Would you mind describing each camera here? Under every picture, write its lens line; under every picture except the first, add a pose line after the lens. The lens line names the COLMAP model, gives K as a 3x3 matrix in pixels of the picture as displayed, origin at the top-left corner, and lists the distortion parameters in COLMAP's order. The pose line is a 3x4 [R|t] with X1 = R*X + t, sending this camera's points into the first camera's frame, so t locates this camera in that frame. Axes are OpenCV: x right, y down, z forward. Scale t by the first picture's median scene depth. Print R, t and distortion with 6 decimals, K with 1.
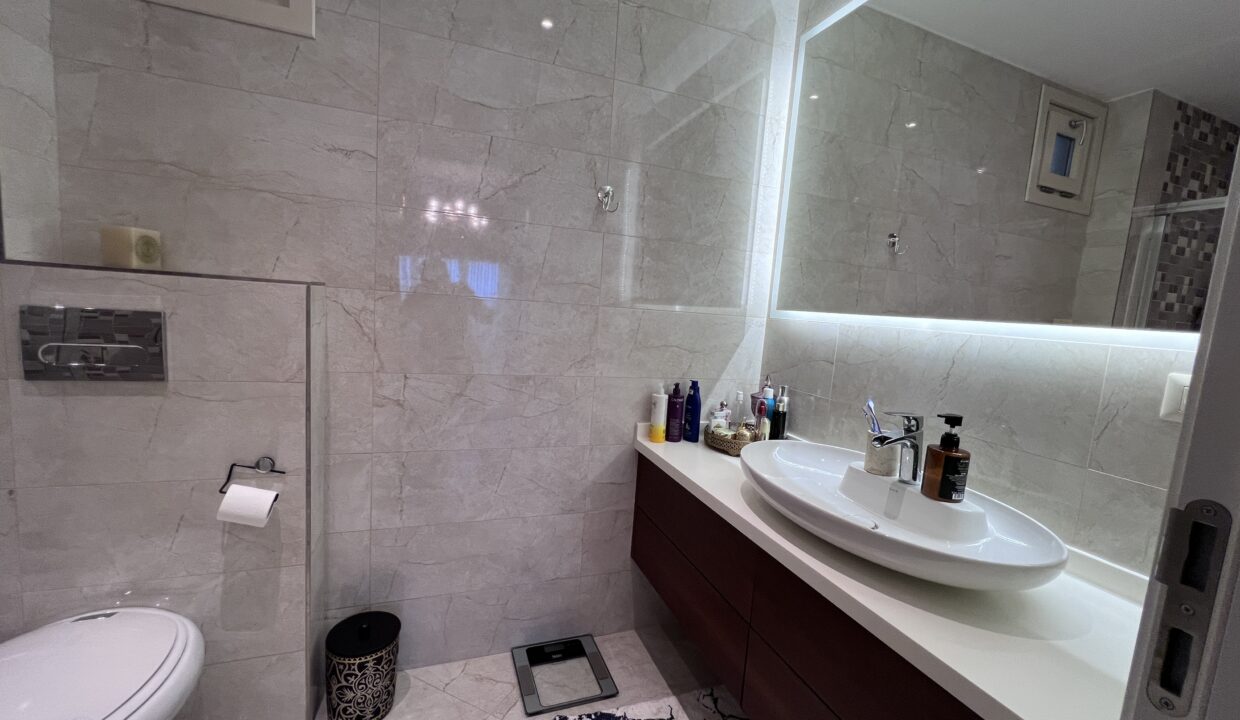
lens RADIAL K [[499.3, 0, 618.4], [0, 499.3, 361.2], [0, 0, 1]] dist [-0.002278, 0.000886]
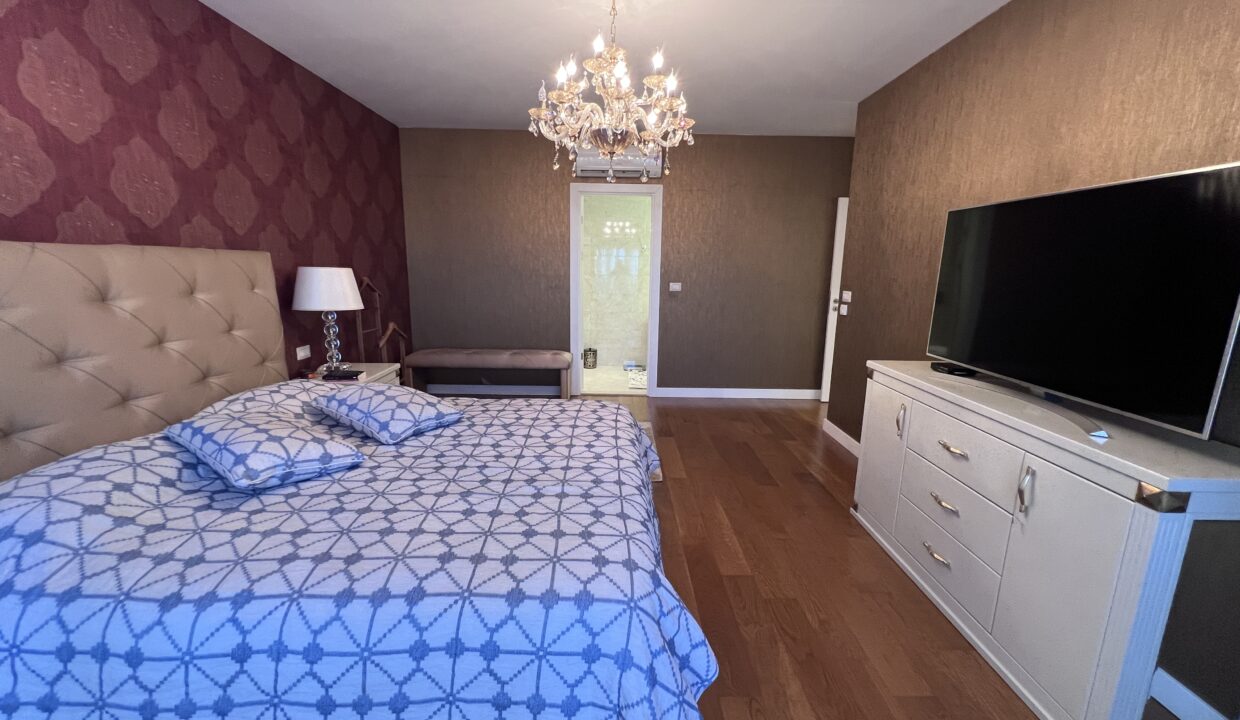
lens RADIAL K [[499.3, 0, 622.2], [0, 499.3, 368.5], [0, 0, 1]] dist [-0.002278, 0.000886]
pose [[0.940568, 0.015833, -0.339235, 1.336563], [0.011762, 0.996795, 0.079134, 0.355123], [0.339401, -0.078421, 0.937367, -3.240098]]
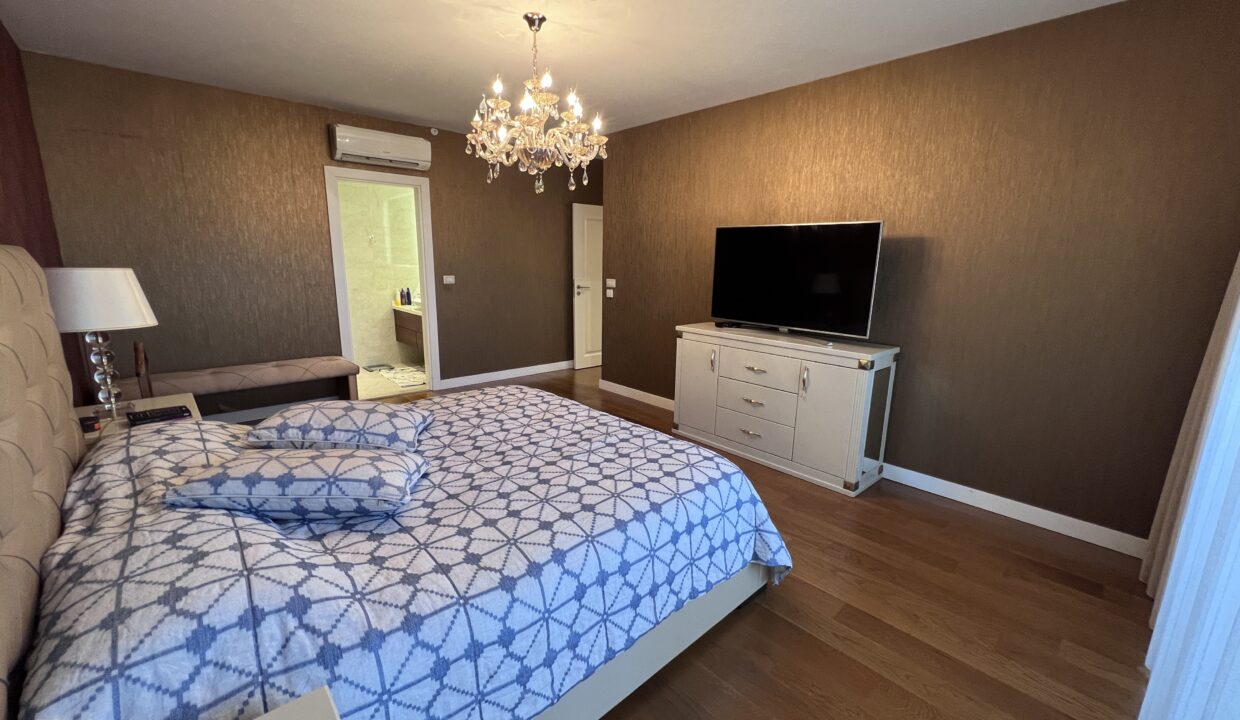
lens RADIAL K [[499.3, 0, 623.7], [0, 499.3, 369.3], [0, 0, 1]] dist [-0.002278, 0.000886]
pose [[0.923307, -0.135345, 0.359424, 0.270261], [0.089034, 0.985783, 0.142491, 0.301496], [-0.373600, -0.099562, 0.922231, -3.631252]]
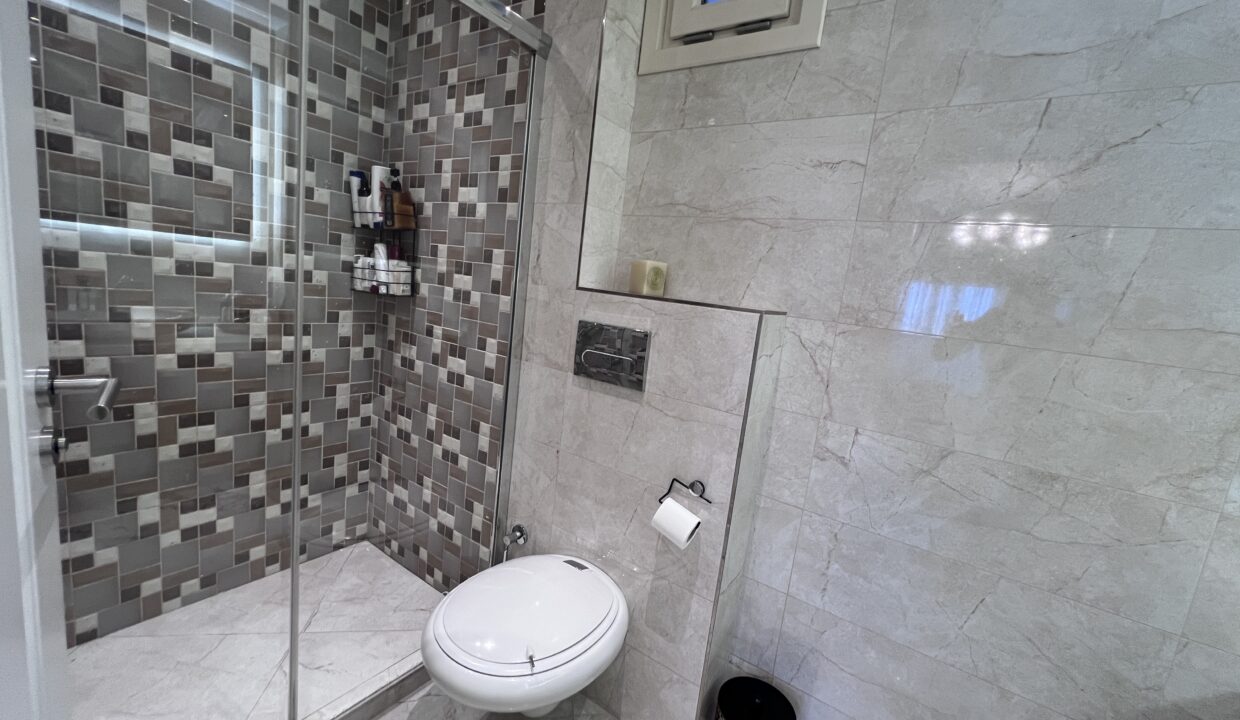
lens RADIAL K [[499.3, 0, 619.4], [0, 499.3, 362.9], [0, 0, 1]] dist [-0.002278, 0.000886]
pose [[0.578580, 0.121649, -0.806502, -0.013637], [-0.163173, 0.986089, 0.031678, -0.043163], [0.799137, 0.113272, 0.590381, 0.219029]]
